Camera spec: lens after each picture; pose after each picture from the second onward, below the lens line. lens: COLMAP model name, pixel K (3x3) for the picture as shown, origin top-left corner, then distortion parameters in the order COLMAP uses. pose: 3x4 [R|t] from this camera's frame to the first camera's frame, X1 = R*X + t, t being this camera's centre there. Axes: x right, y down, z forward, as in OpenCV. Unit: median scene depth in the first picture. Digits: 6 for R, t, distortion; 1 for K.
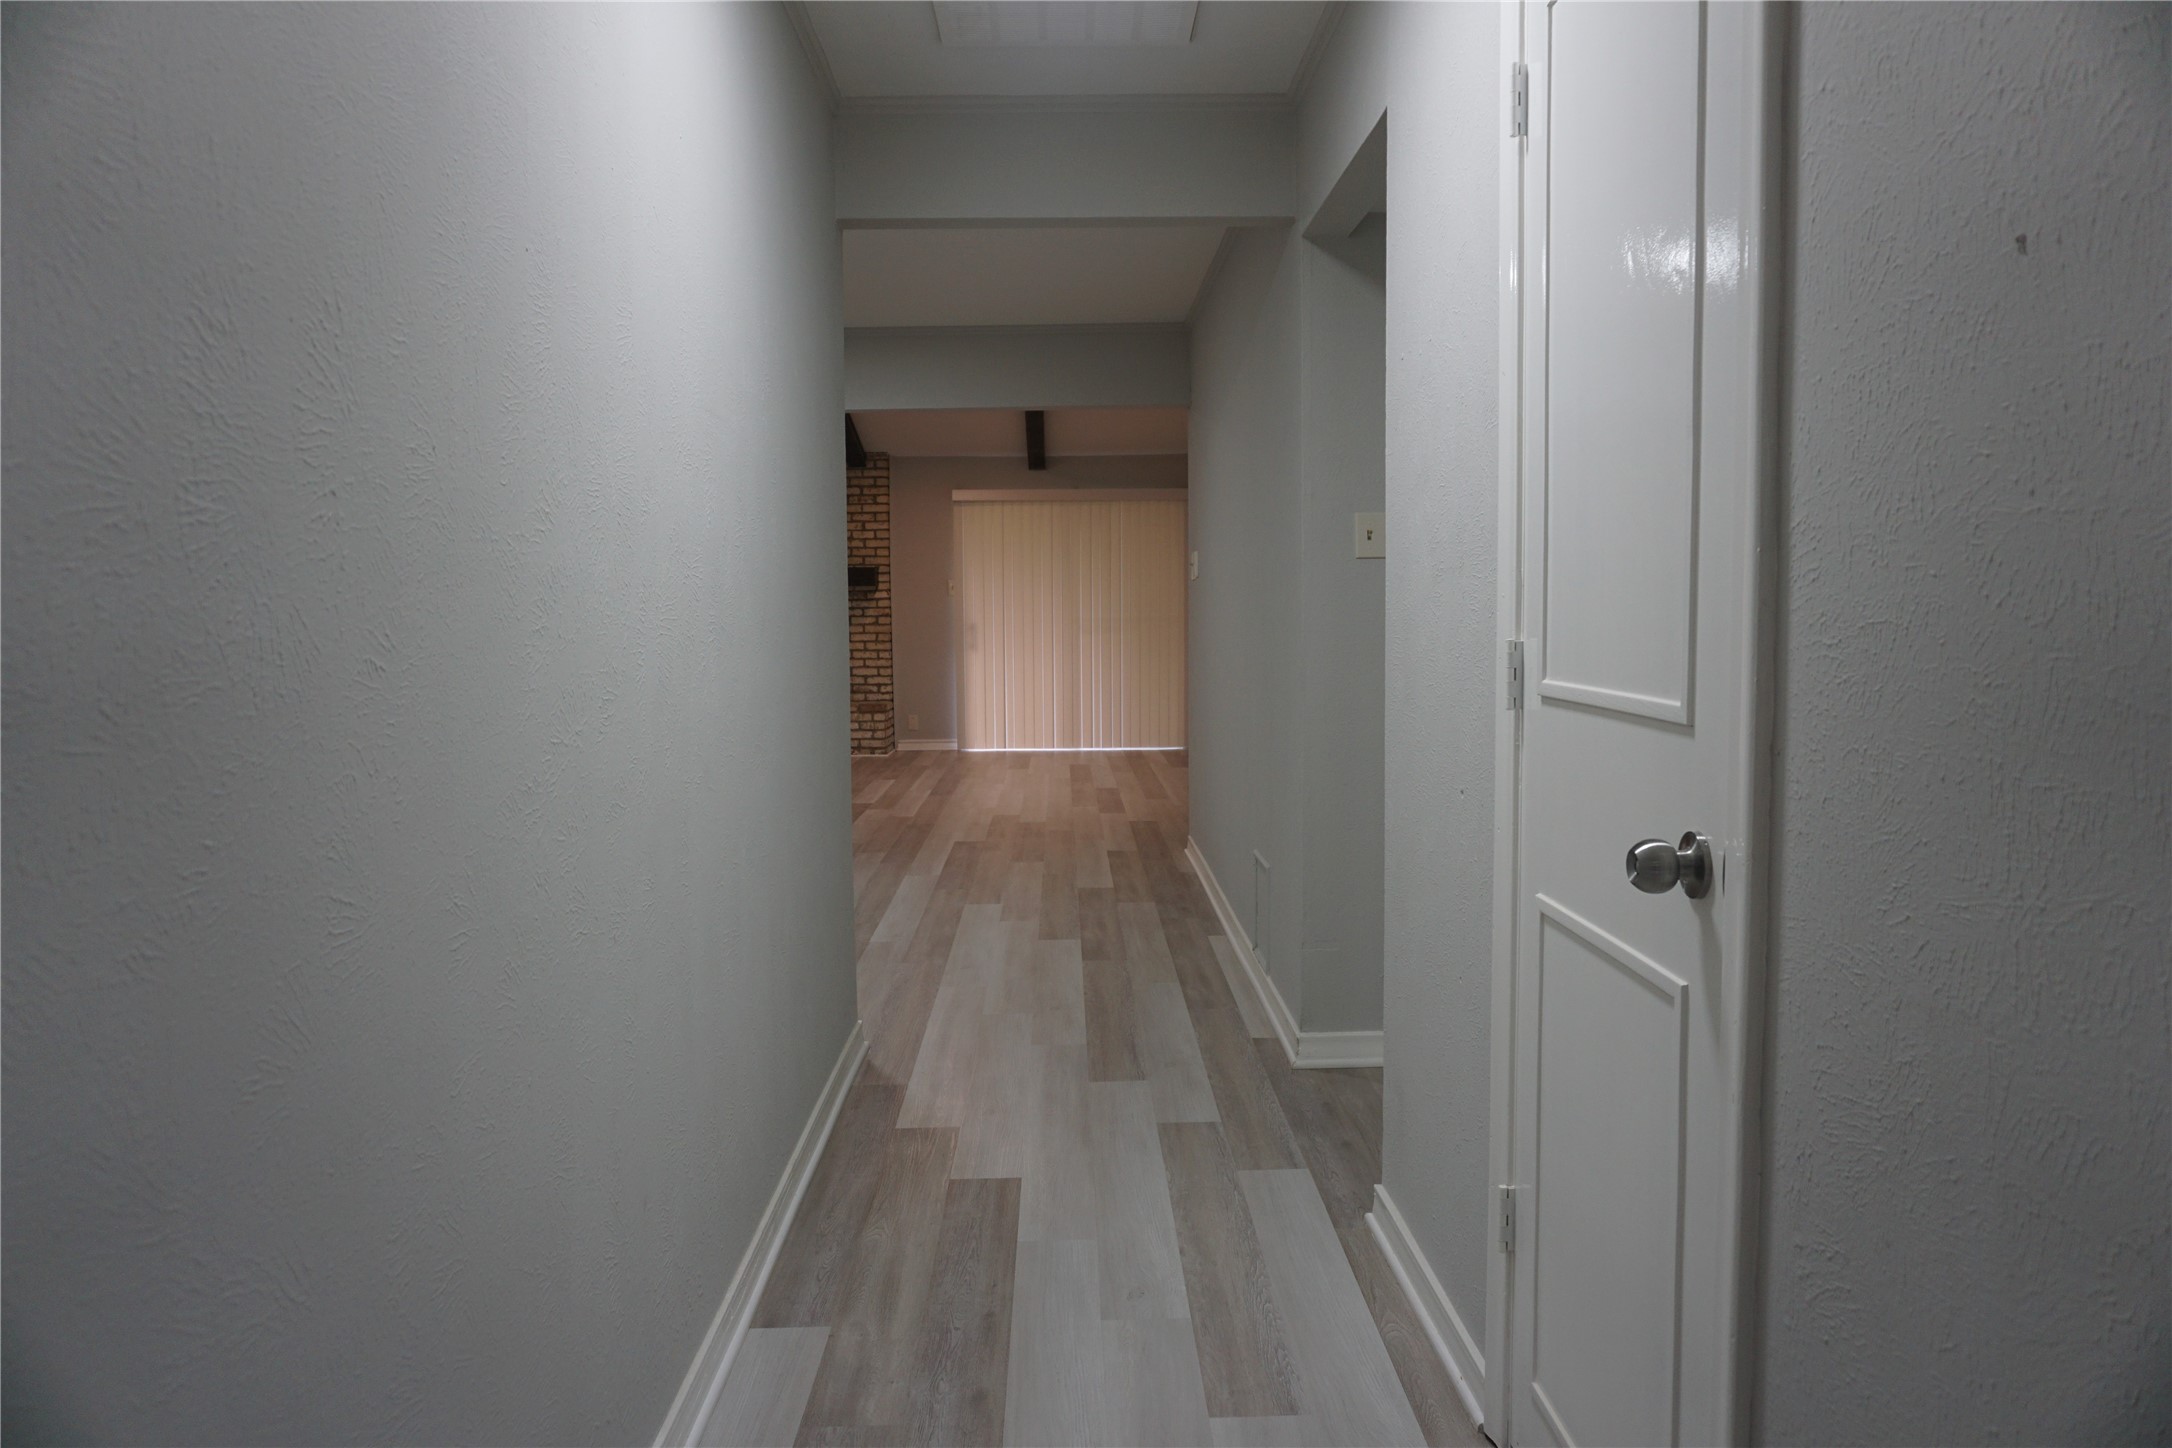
lens RADIAL K [[1459.0, 0, 1083.6], [0, 1459.0, 746.6], [0, 0, 1]] dist [-0.039147, 0.027361]
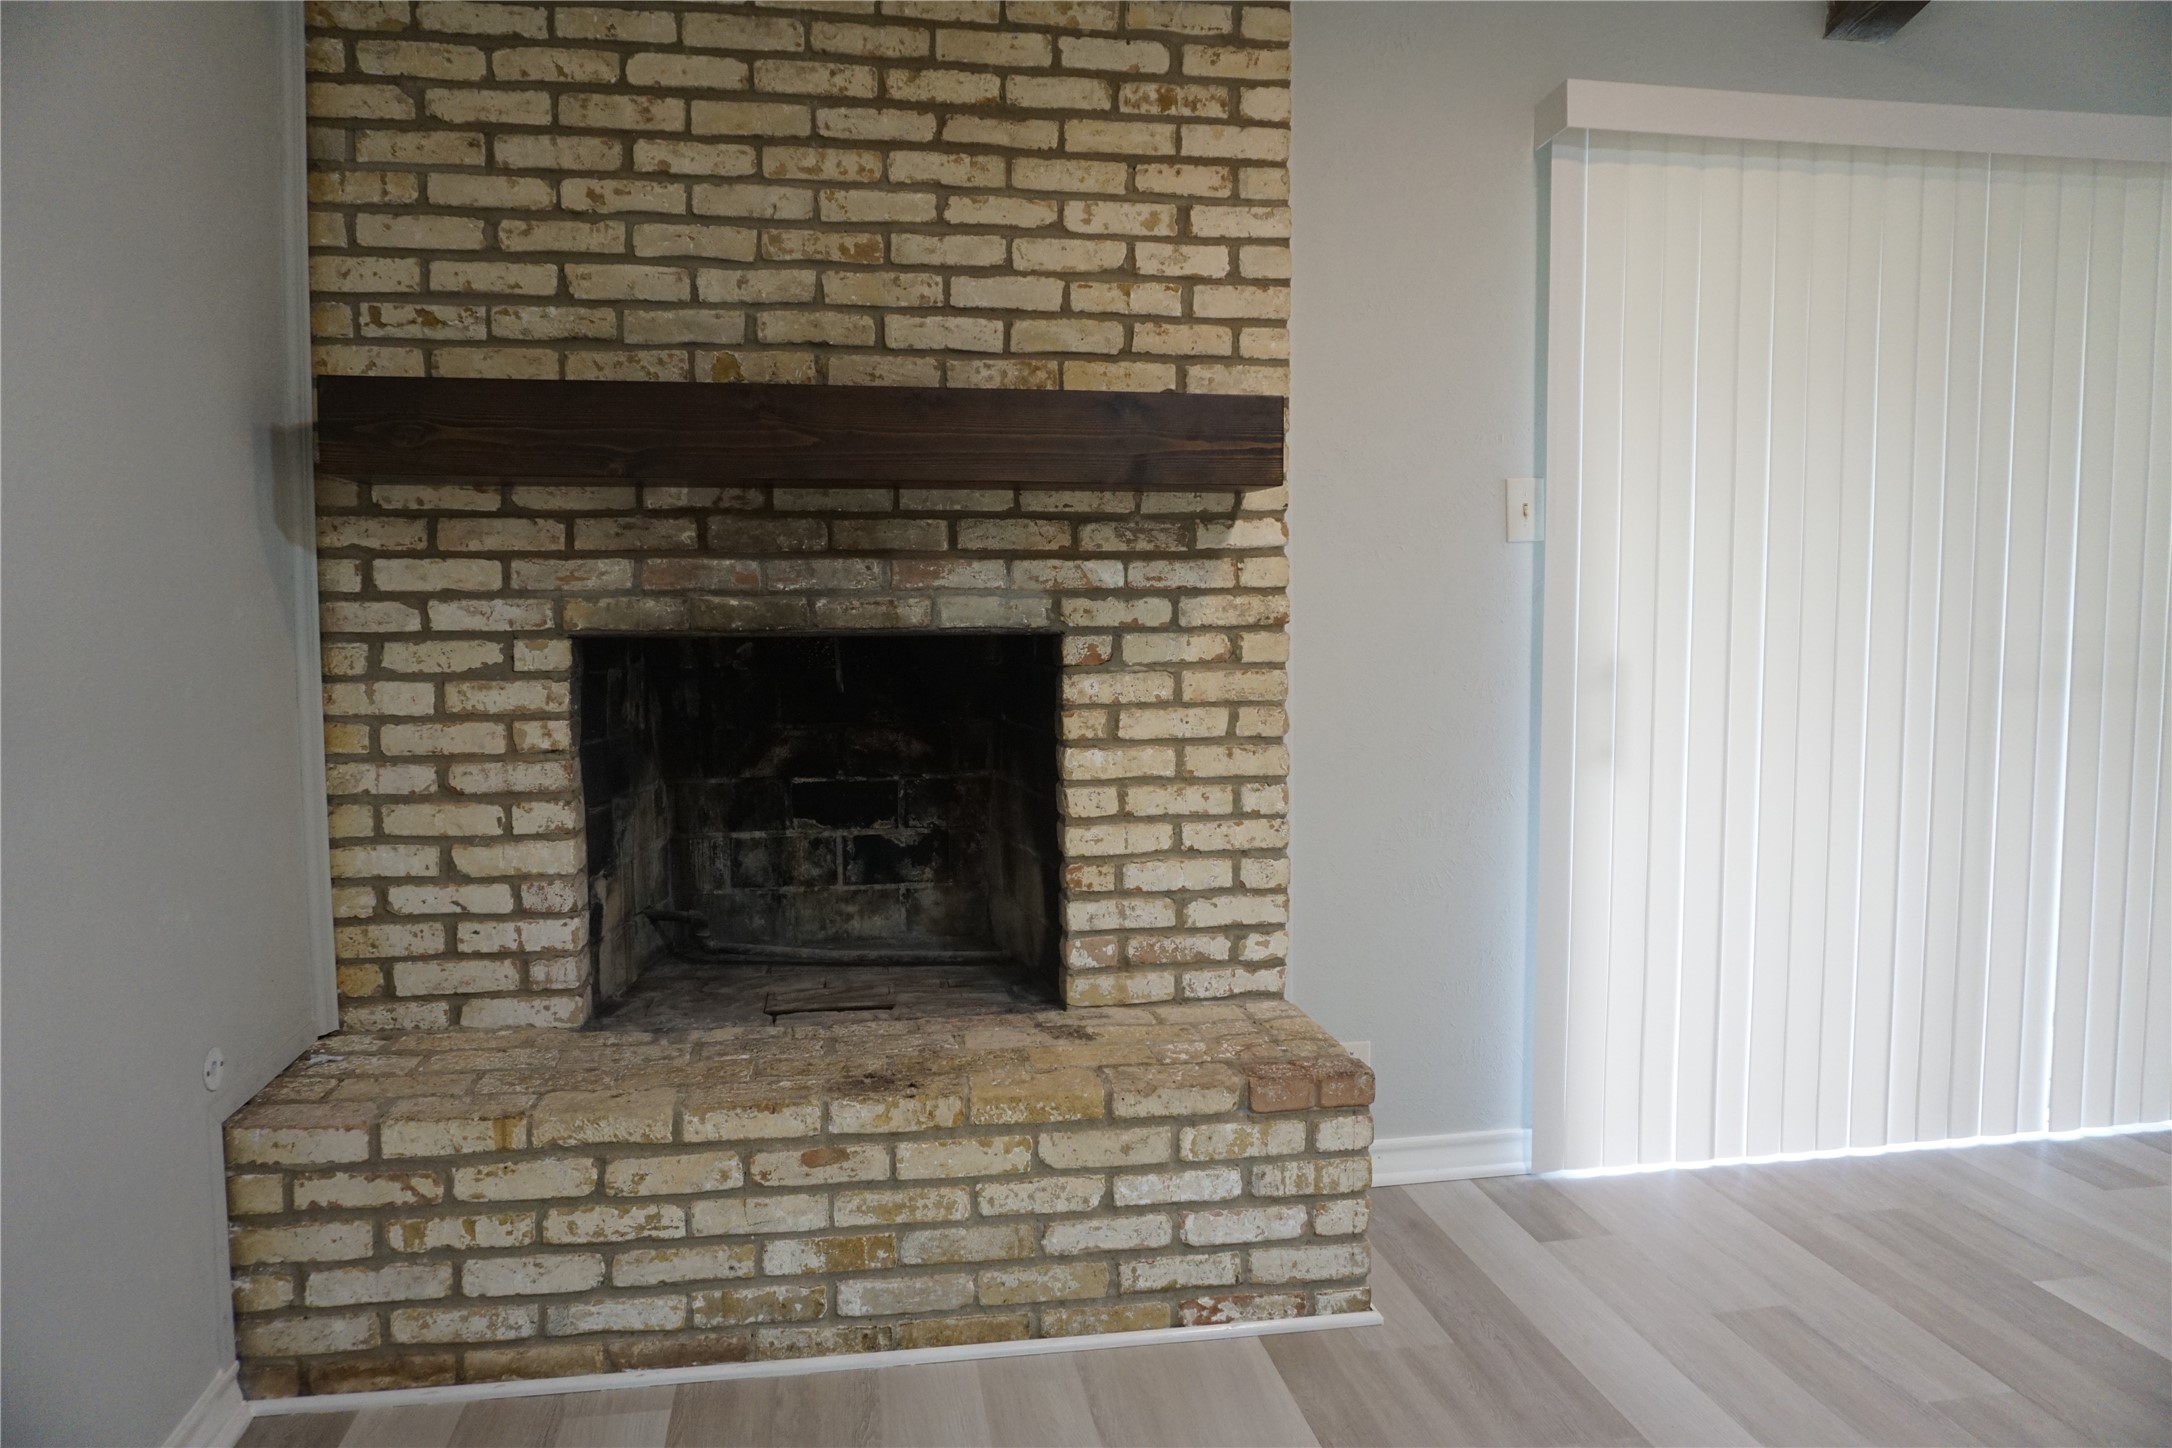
lens RADIAL K [[1459.0, 0, 1081.5], [0, 1459.0, 713.8], [0, 0, 1]] dist [-0.039147, 0.027361]
pose [[0.988573, -0.010855, 0.150353, -0.199302], [0.013262, 0.999799, -0.015013, -0.073360], [-0.150160, 0.016835, 0.988518, 0.782636]]
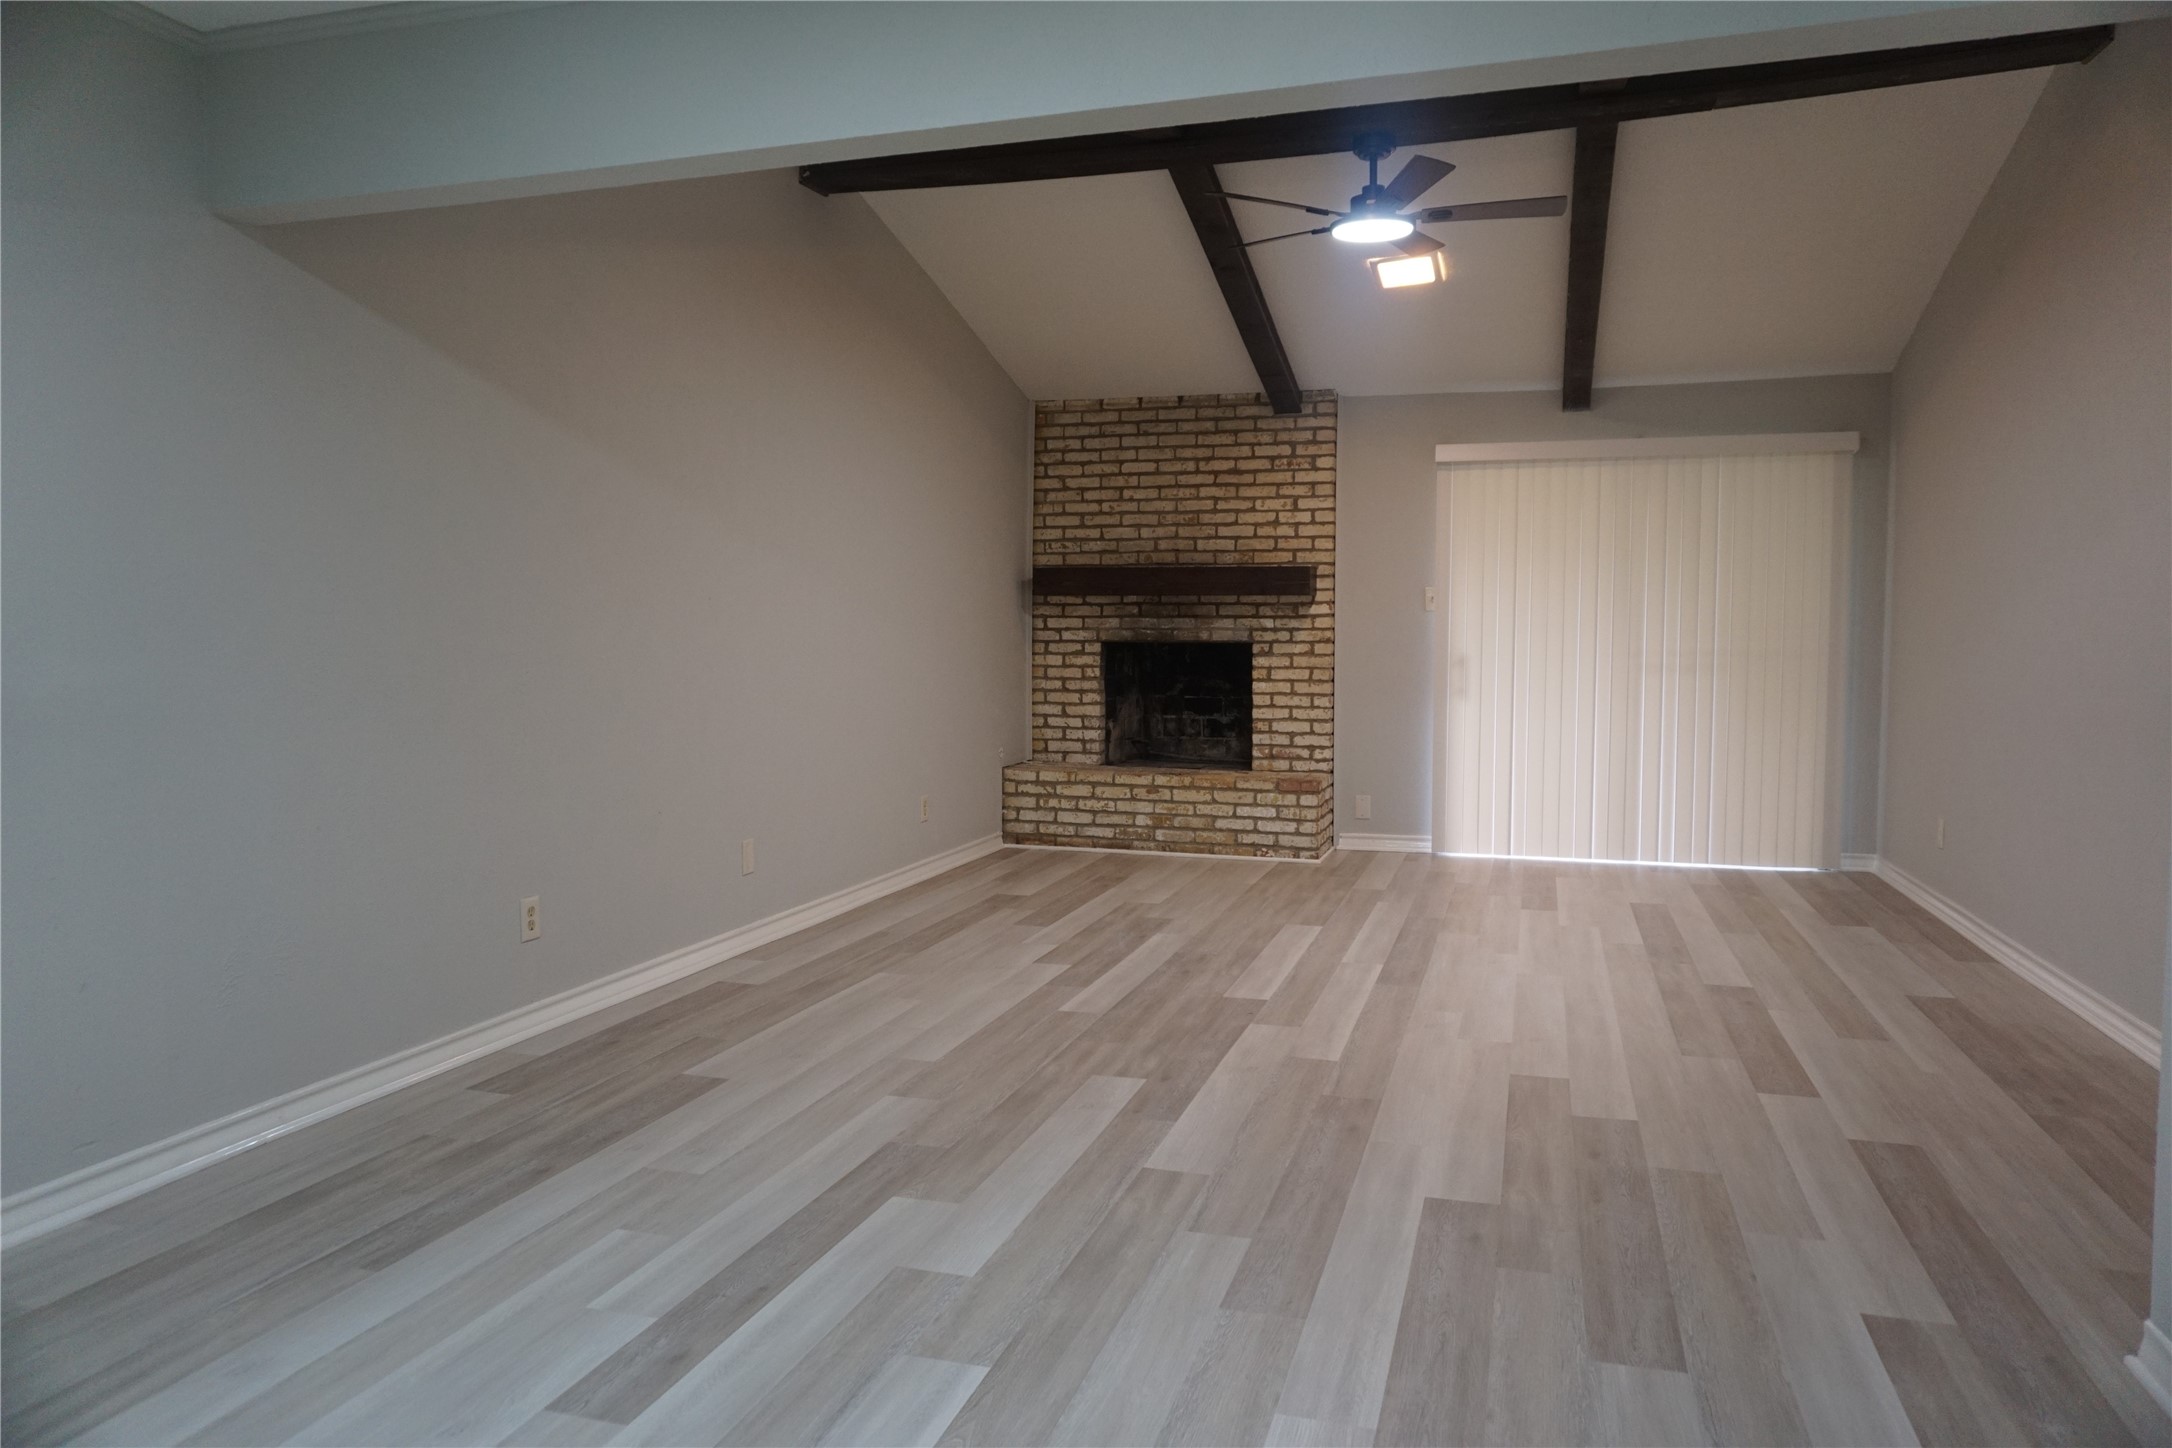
lens RADIAL K [[1459.0, 0, 1090.2], [0, 1459.0, 730.3], [0, 0, 1]] dist [-0.039147, 0.027361]
pose [[0.950608, 0.027987, -0.309128, -0.033809], [-0.036073, 0.999139, -0.020472, -0.033318], [0.308289, 0.030612, 0.950800, 0.353174]]
